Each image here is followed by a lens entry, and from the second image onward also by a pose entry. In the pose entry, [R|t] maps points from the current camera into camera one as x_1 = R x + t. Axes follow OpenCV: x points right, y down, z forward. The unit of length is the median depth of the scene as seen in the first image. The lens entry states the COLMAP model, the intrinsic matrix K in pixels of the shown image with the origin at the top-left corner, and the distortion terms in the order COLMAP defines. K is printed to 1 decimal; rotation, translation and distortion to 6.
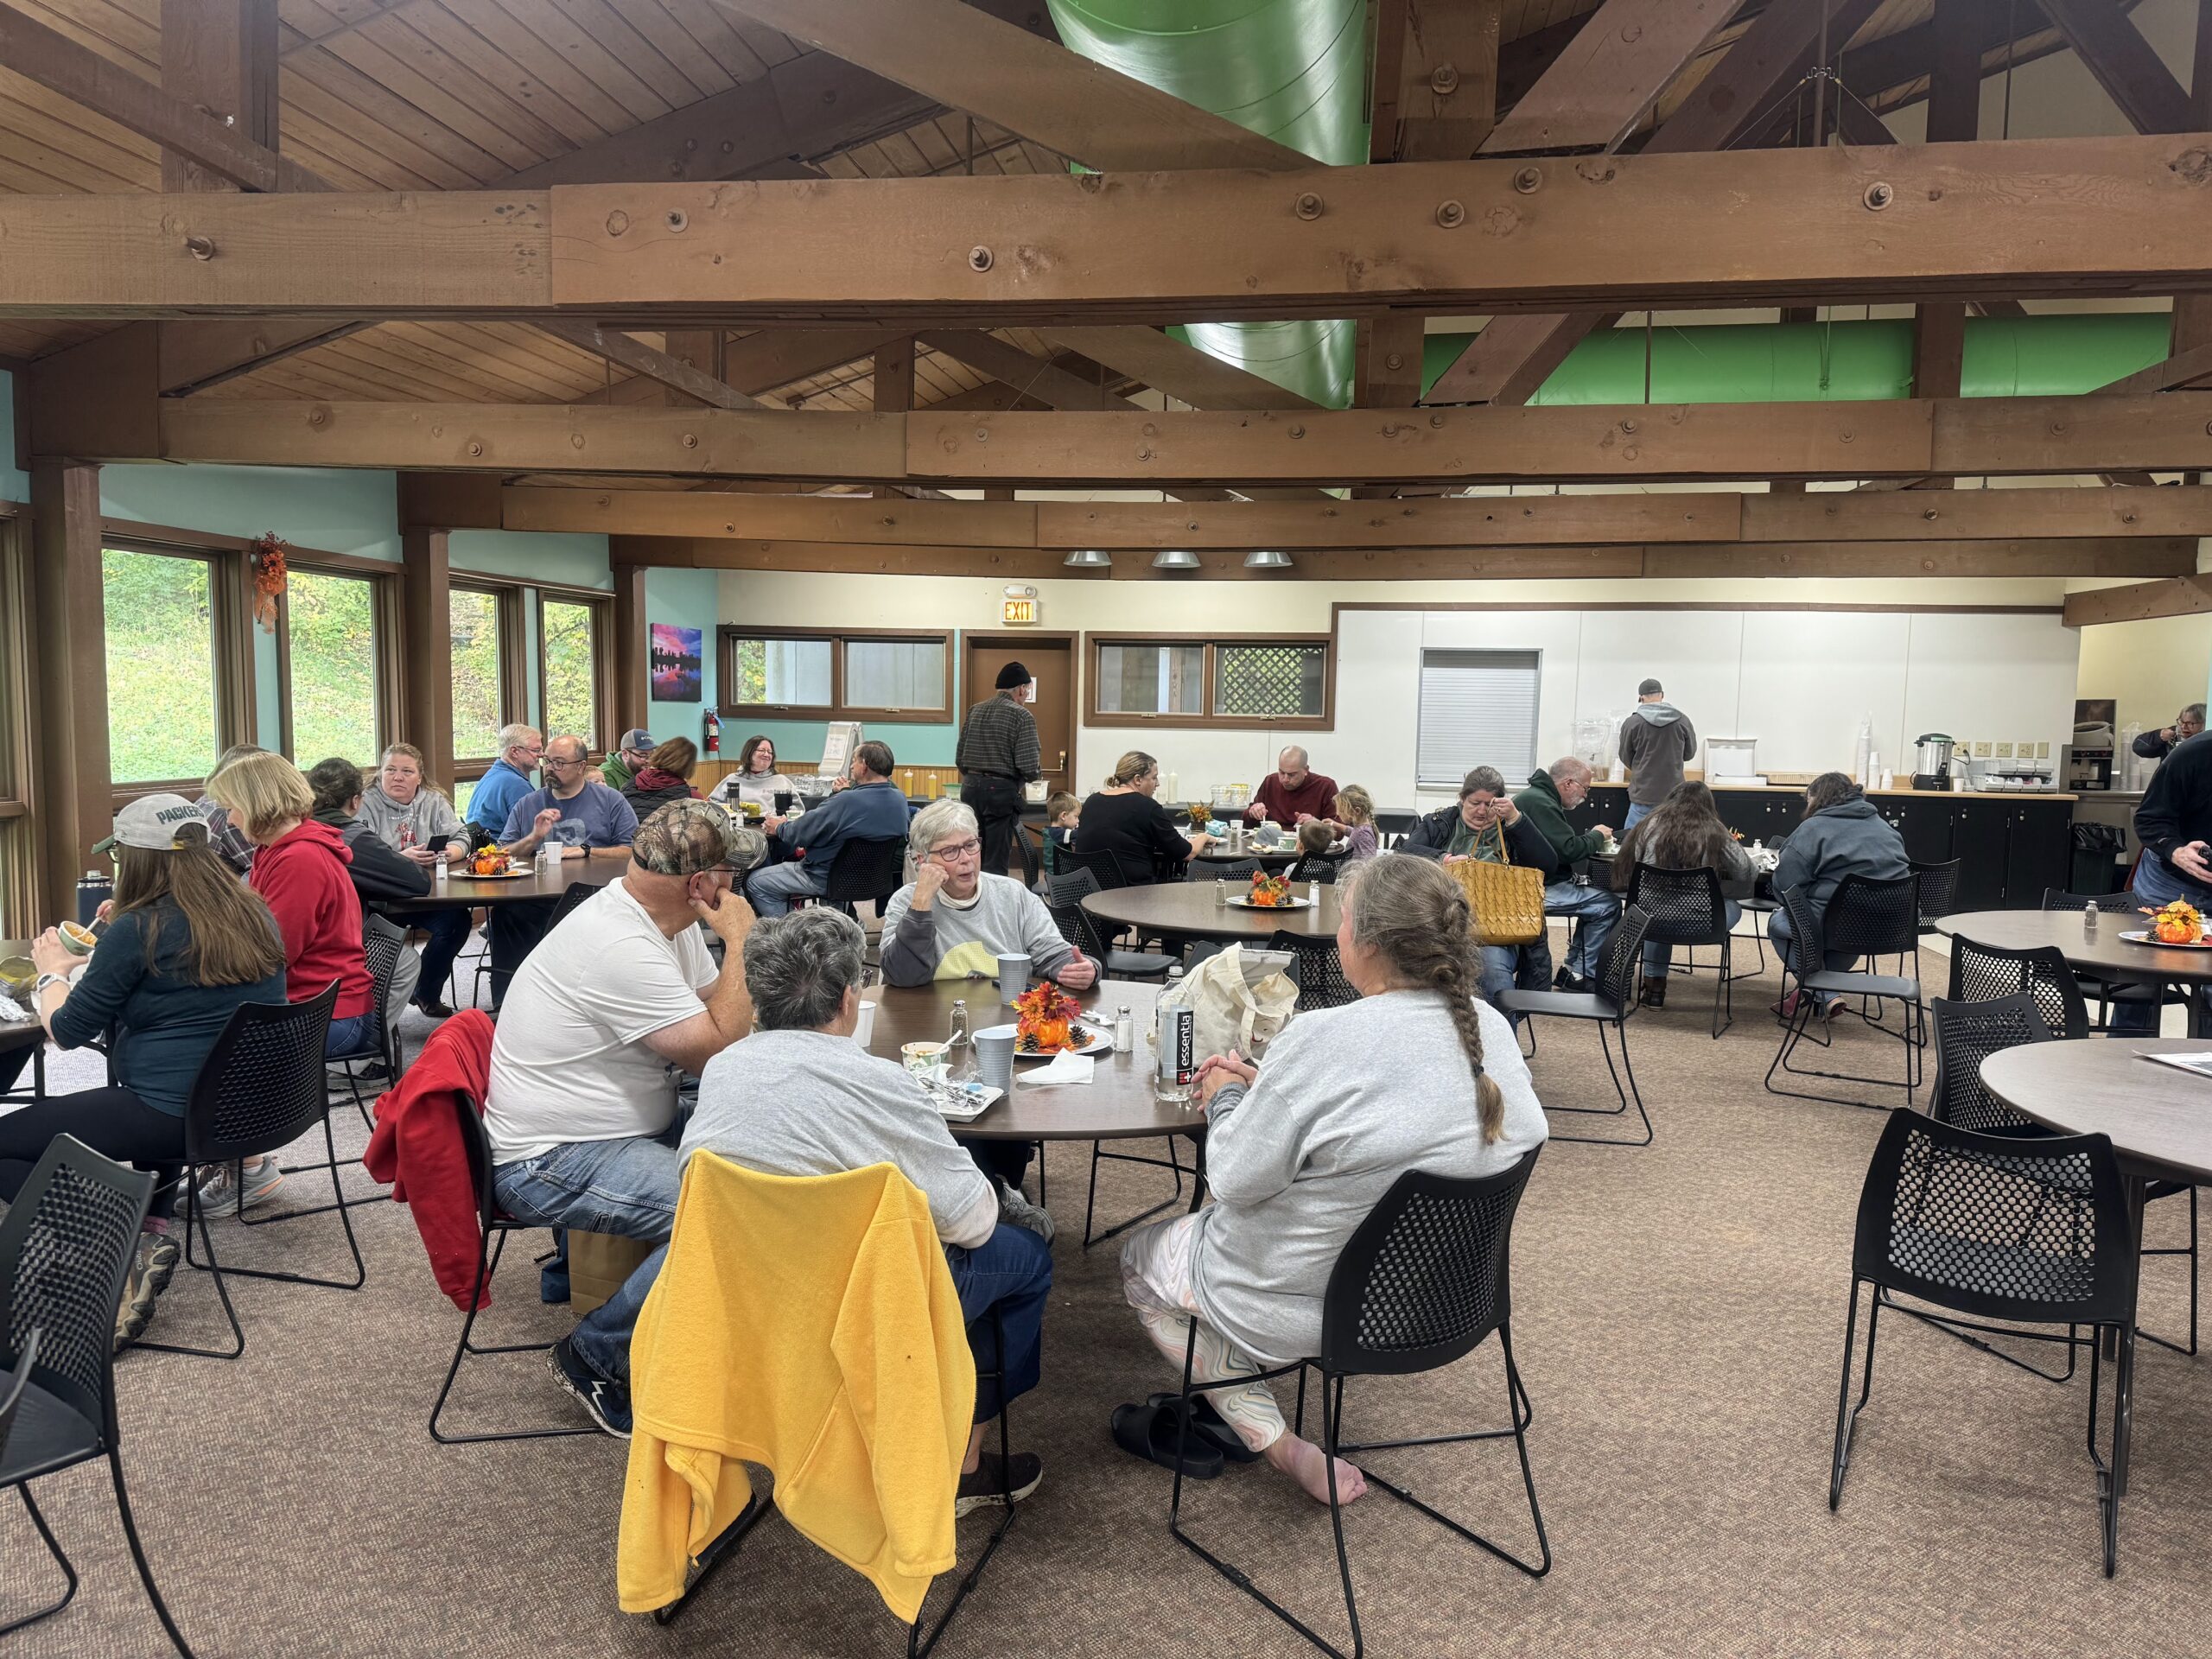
lens RADIAL K [[1556.4, 0, 1114.2], [0, 1556.4, 834.2], [0, 0, 1]] dist [0.073469, -0.085303]
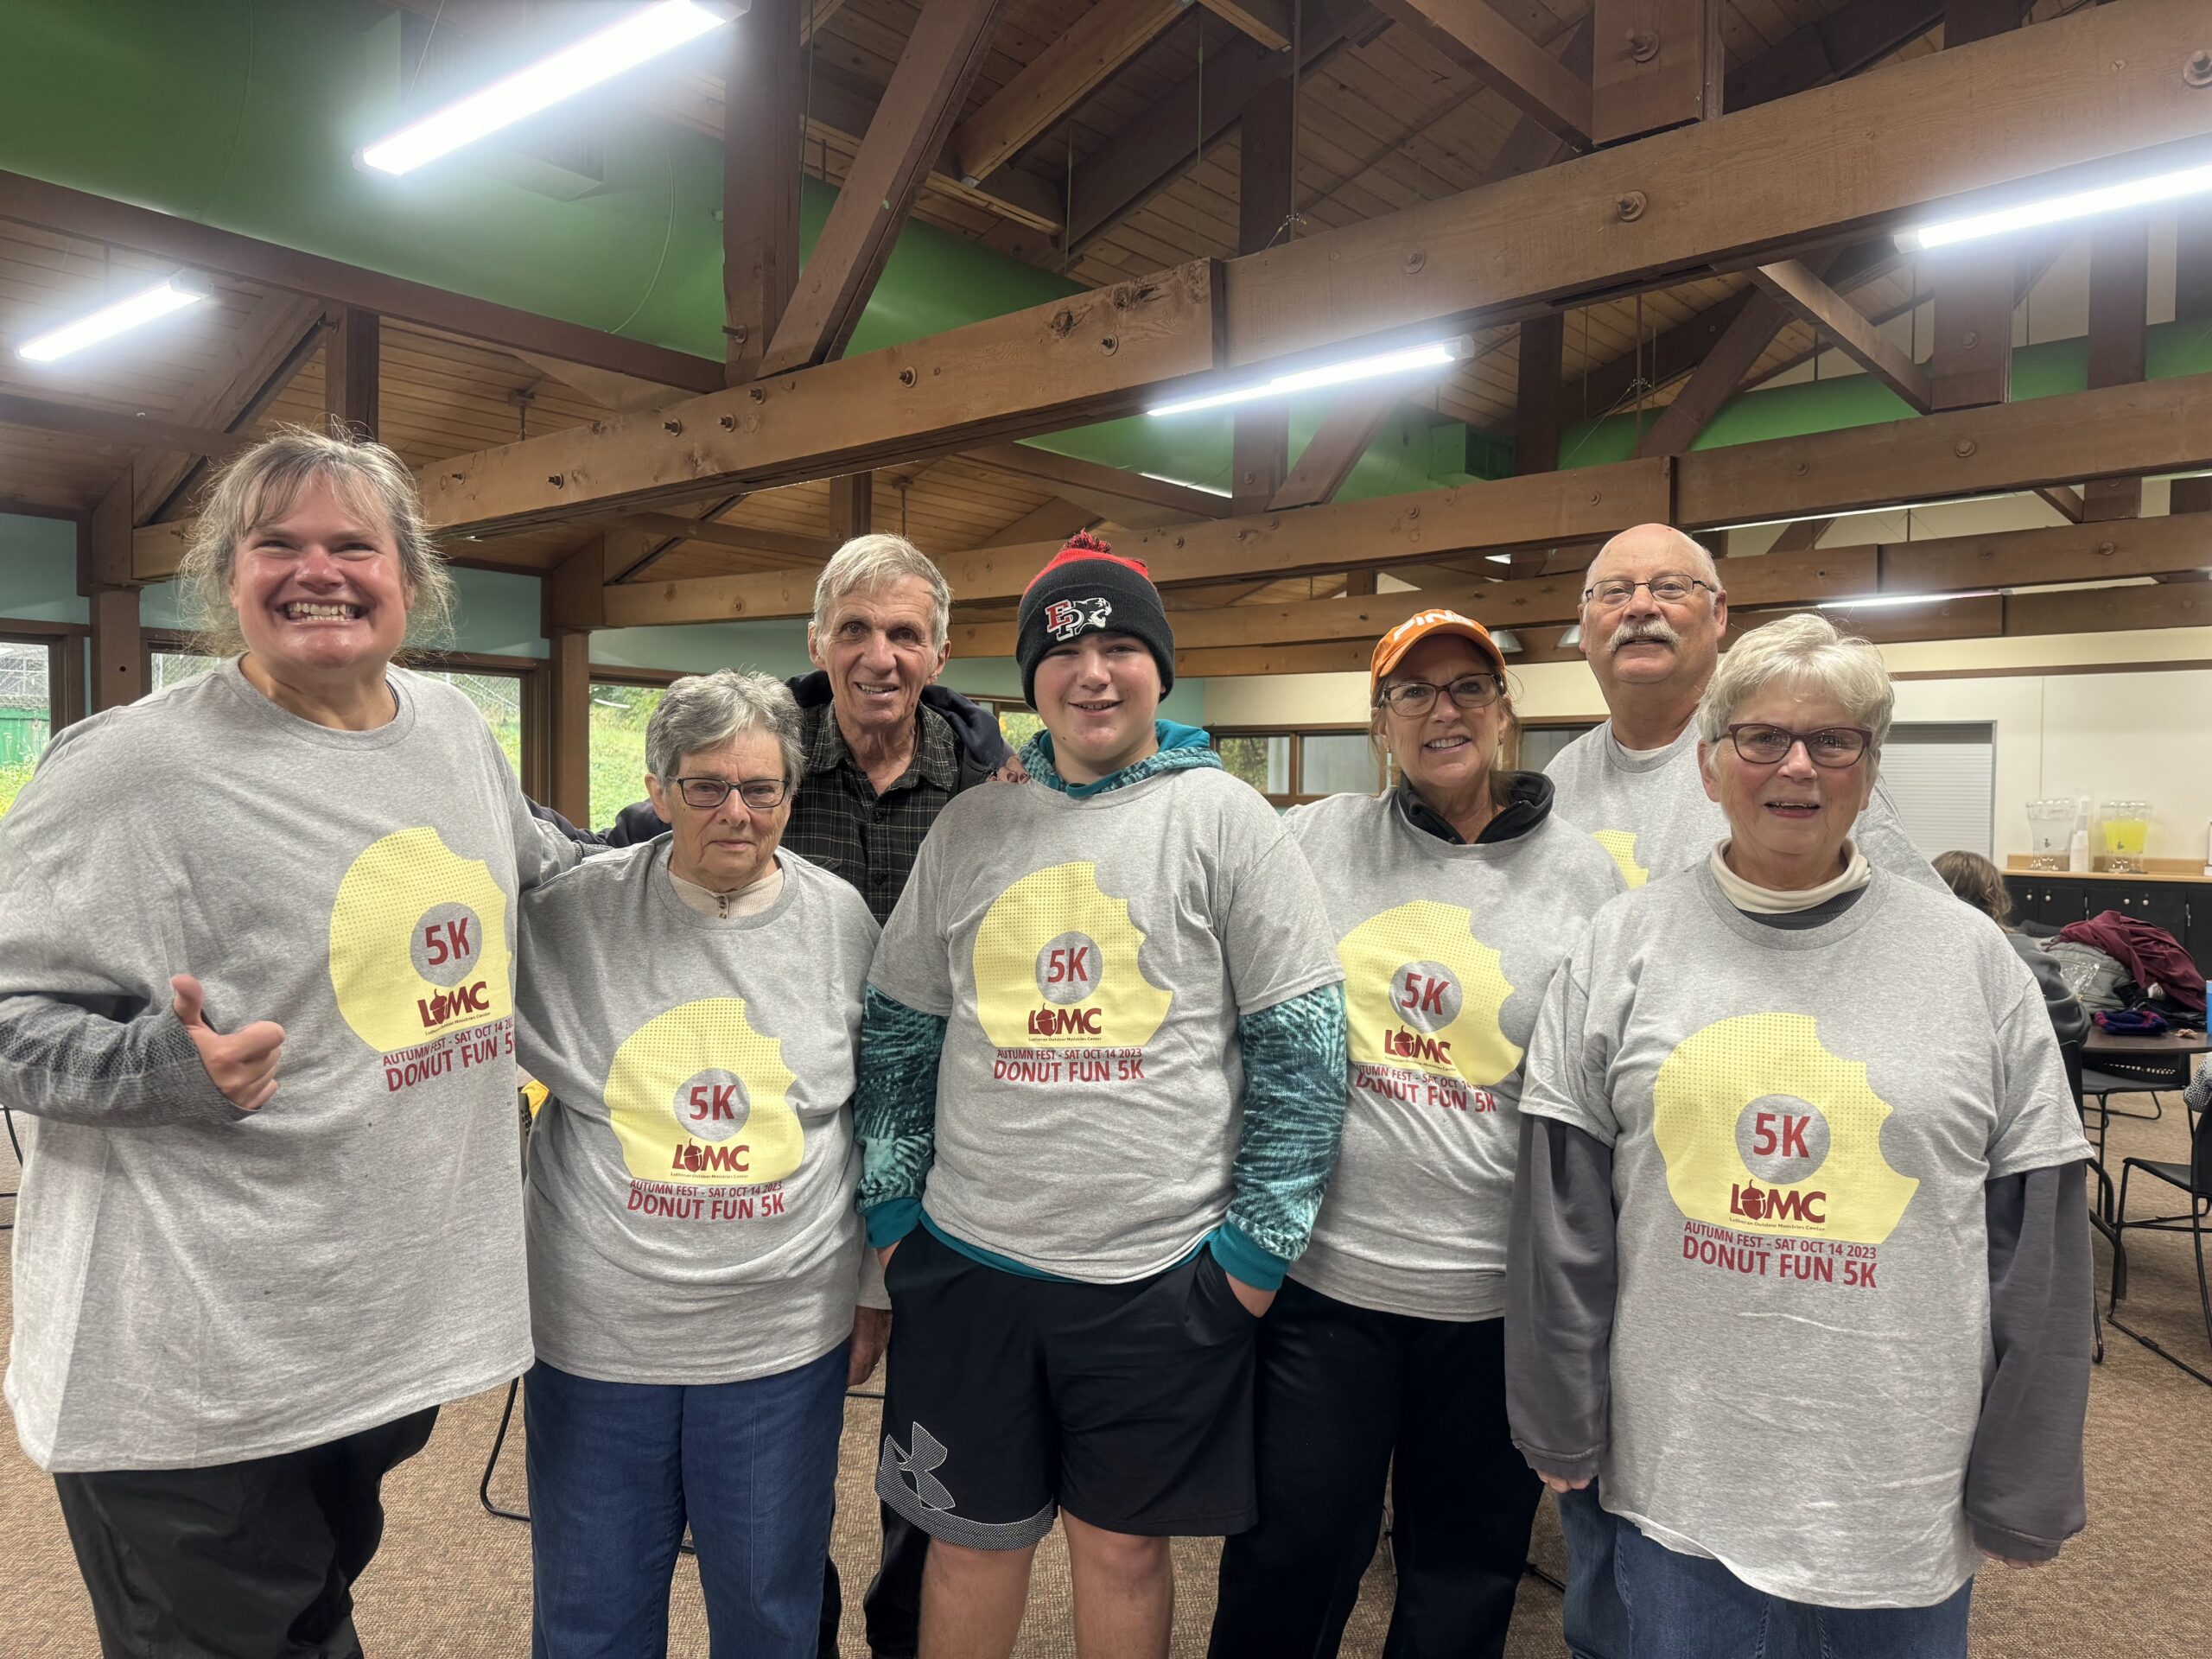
lens RADIAL K [[1556.4, 0, 1114.2], [0, 1556.4, 834.2], [0, 0, 1]] dist [0.073469, -0.085303]
pose [[0.854561, 0.003251, -0.519341, 0.601116], [-0.039182, 0.997534, -0.058229, 0.034267], [0.517871, 0.070109, 0.852581, -0.031783]]
